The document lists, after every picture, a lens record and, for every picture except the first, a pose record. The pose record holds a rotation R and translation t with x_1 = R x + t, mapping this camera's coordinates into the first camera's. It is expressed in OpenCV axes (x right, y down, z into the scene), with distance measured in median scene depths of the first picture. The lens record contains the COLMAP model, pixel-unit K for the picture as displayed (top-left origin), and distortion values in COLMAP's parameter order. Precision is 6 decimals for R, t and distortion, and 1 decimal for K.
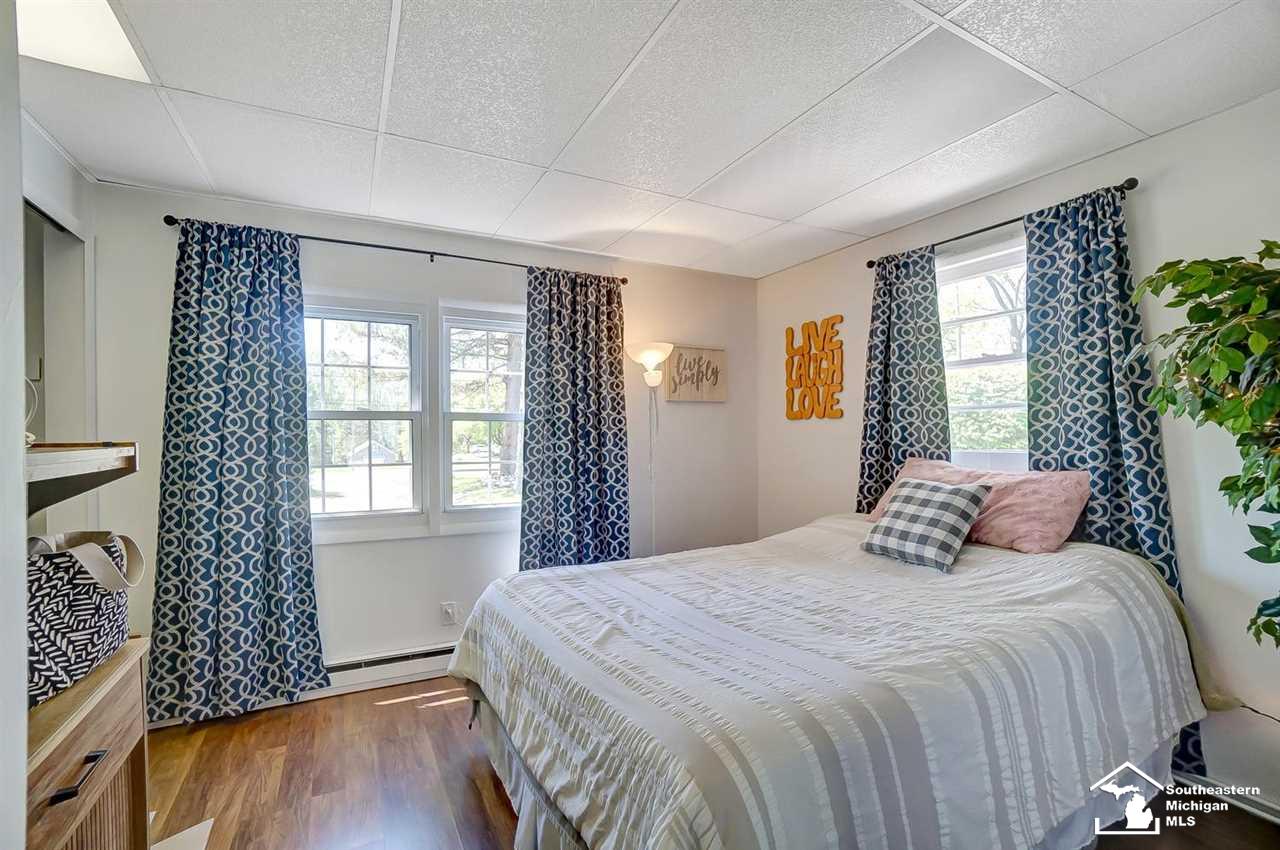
lens RADIAL K [[589.3, 0, 642.6], [0, 589.3, 430.6], [0, 0, 1]] dist [-0.004347, 0.000003]
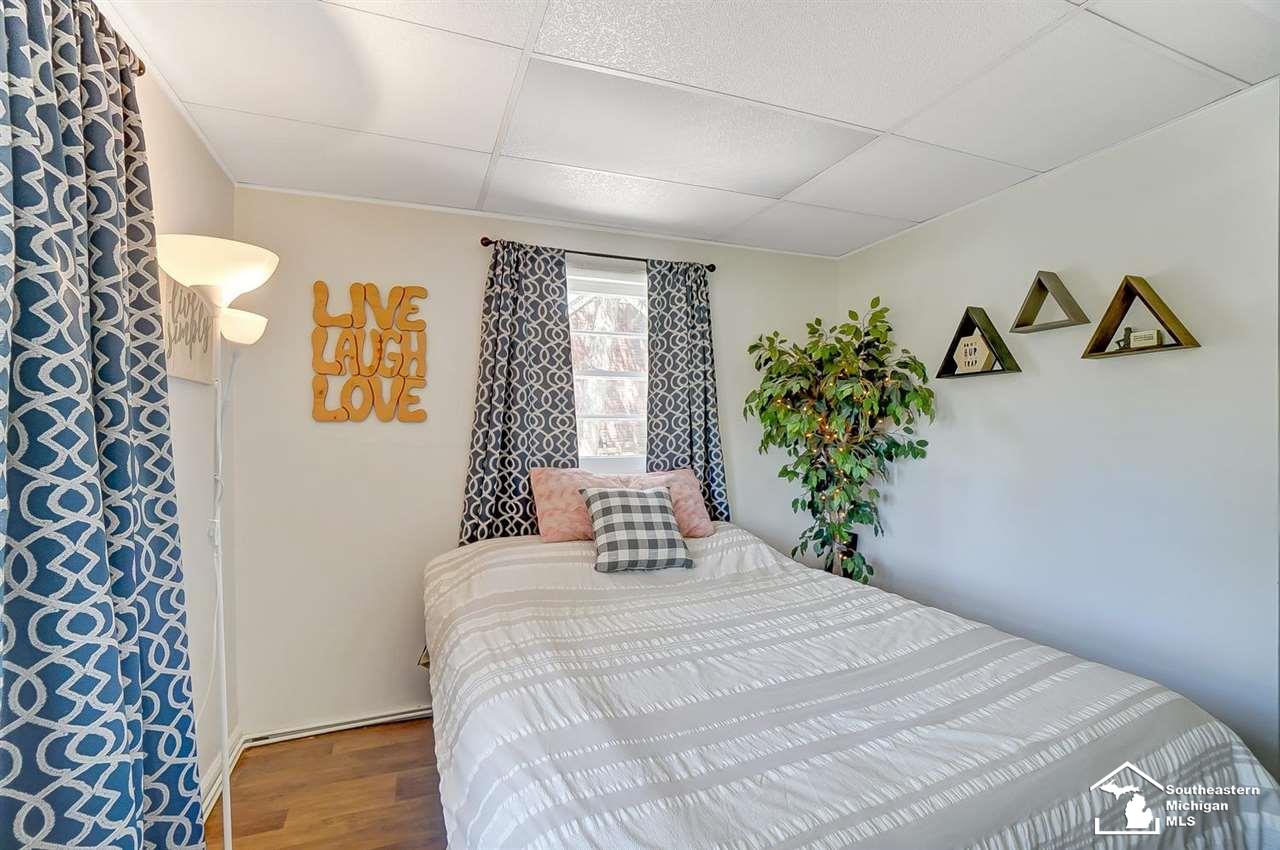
lens RADIAL K [[589.3, 0, 639.0], [0, 589.3, 429.7], [0, 0, 1]] dist [-0.004347, 0.000003]
pose [[0.127740, 0.011557, 0.991740, -0.472104], [-0.002615, 0.999933, -0.011316, -0.003890], [-0.991804, -0.001148, 0.127762, 0.755936]]
